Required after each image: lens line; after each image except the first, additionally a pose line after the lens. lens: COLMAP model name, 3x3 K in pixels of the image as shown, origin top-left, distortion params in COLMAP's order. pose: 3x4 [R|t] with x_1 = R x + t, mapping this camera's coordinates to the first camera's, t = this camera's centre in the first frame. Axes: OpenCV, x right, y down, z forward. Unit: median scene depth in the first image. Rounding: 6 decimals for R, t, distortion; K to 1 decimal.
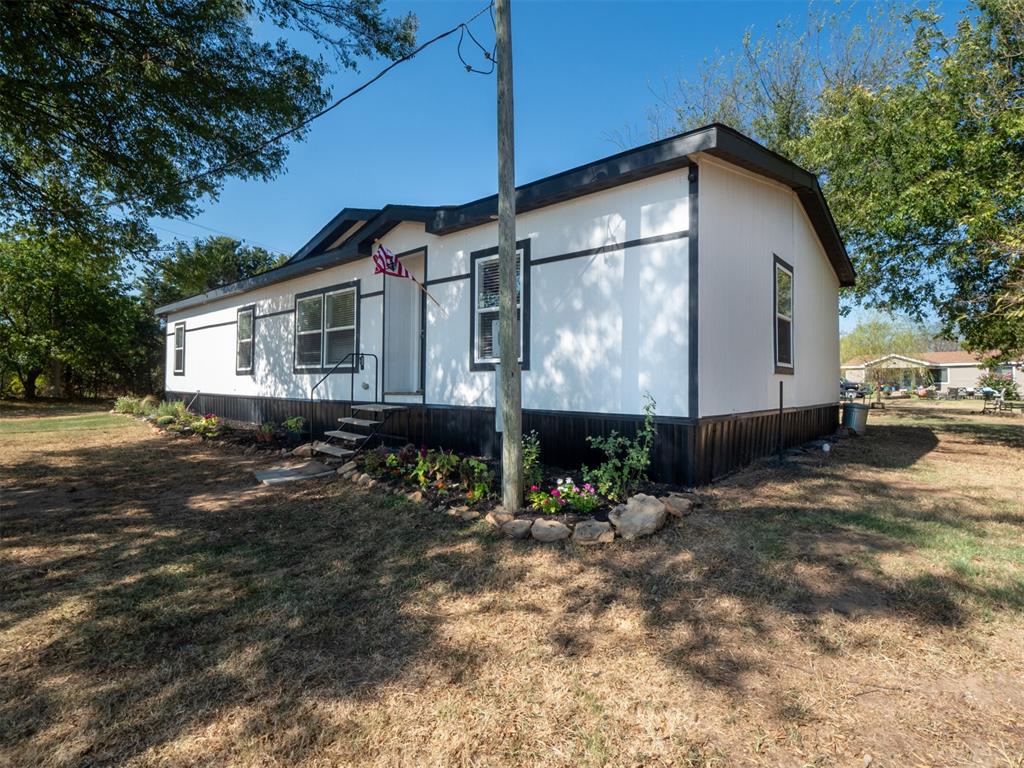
lens RADIAL K [[522.0, 0, 514.3], [0, 522.0, 369.0], [0, 0, 1]] dist [-0.002546, -0.000856]
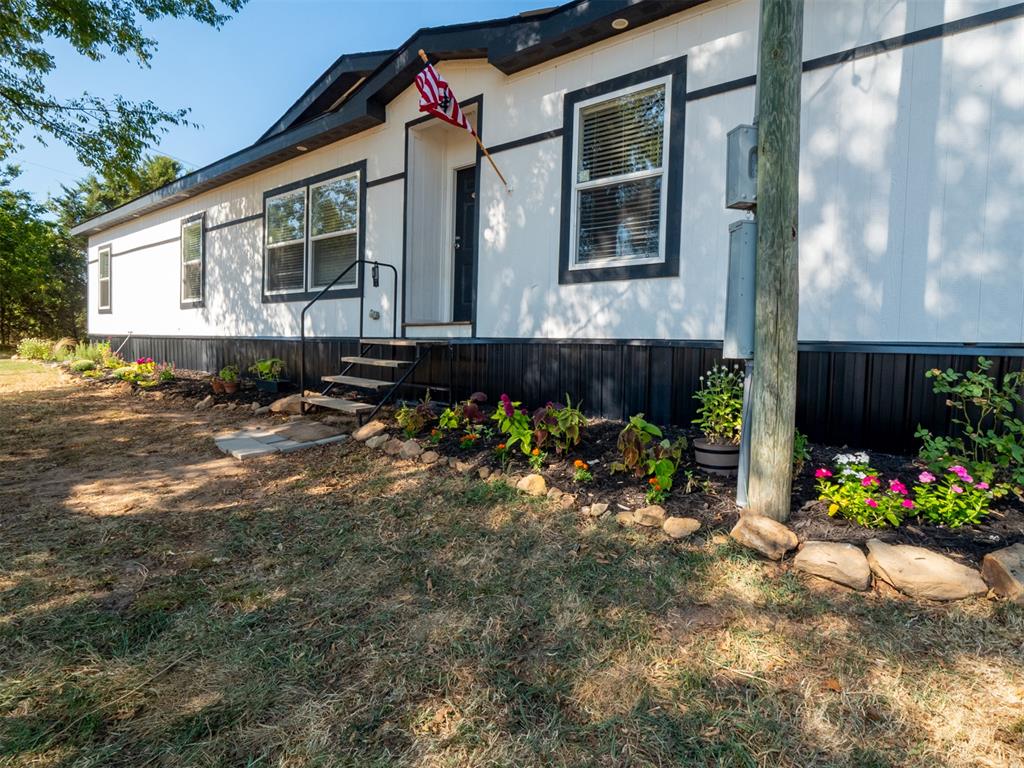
lens RADIAL K [[526.2, 0, 514.3], [0, 526.2, 370.8], [0, 0, 1]] dist [-0.007913, -0.000452]
pose [[0.996917, 0.017891, 0.076390, -0.141434], [-0.022947, 0.997567, 0.065833, 0.052841], [-0.075026, -0.067383, 0.994902, 0.265614]]
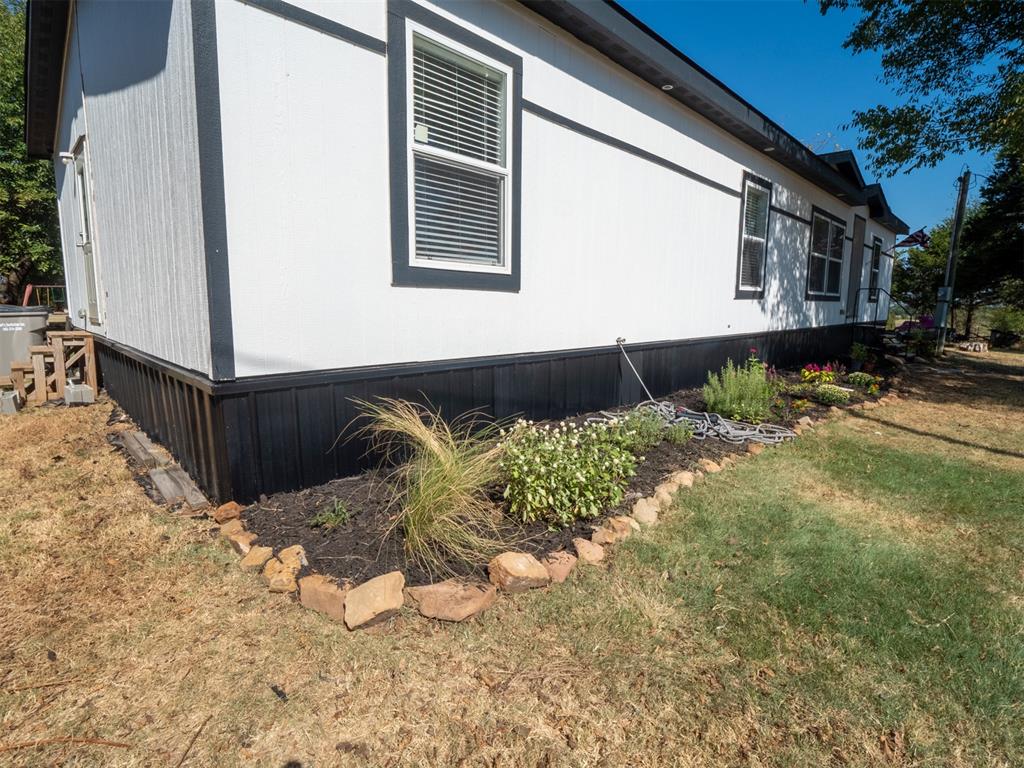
lens RADIAL K [[526.2, 0, 514.3], [0, 526.2, 370.8], [0, 0, 1]] dist [-0.007913, -0.000452]
pose [[0.017246, -0.146673, 0.989035, -1.601641], [-0.050679, 0.987782, 0.147371, 0.025584], [-0.998566, -0.052664, 0.009602, 1.792667]]
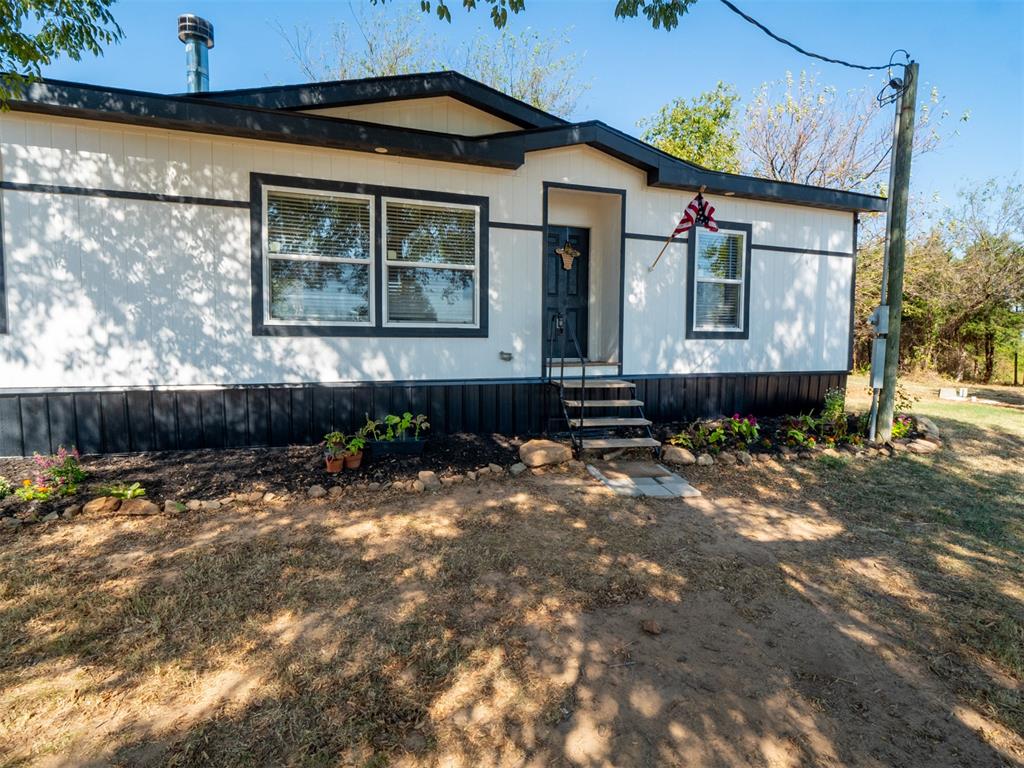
lens RADIAL K [[420.2, 0, 511.6], [0, 420.2, 370.2], [0, 0, 1]] dist [-0.001092, -0.000148]
pose [[0.523929, -0.048261, 0.850393, -0.714723], [-0.017706, 0.997561, 0.067521, 0.012652], [-0.851578, -0.050433, 0.521797, 0.646609]]
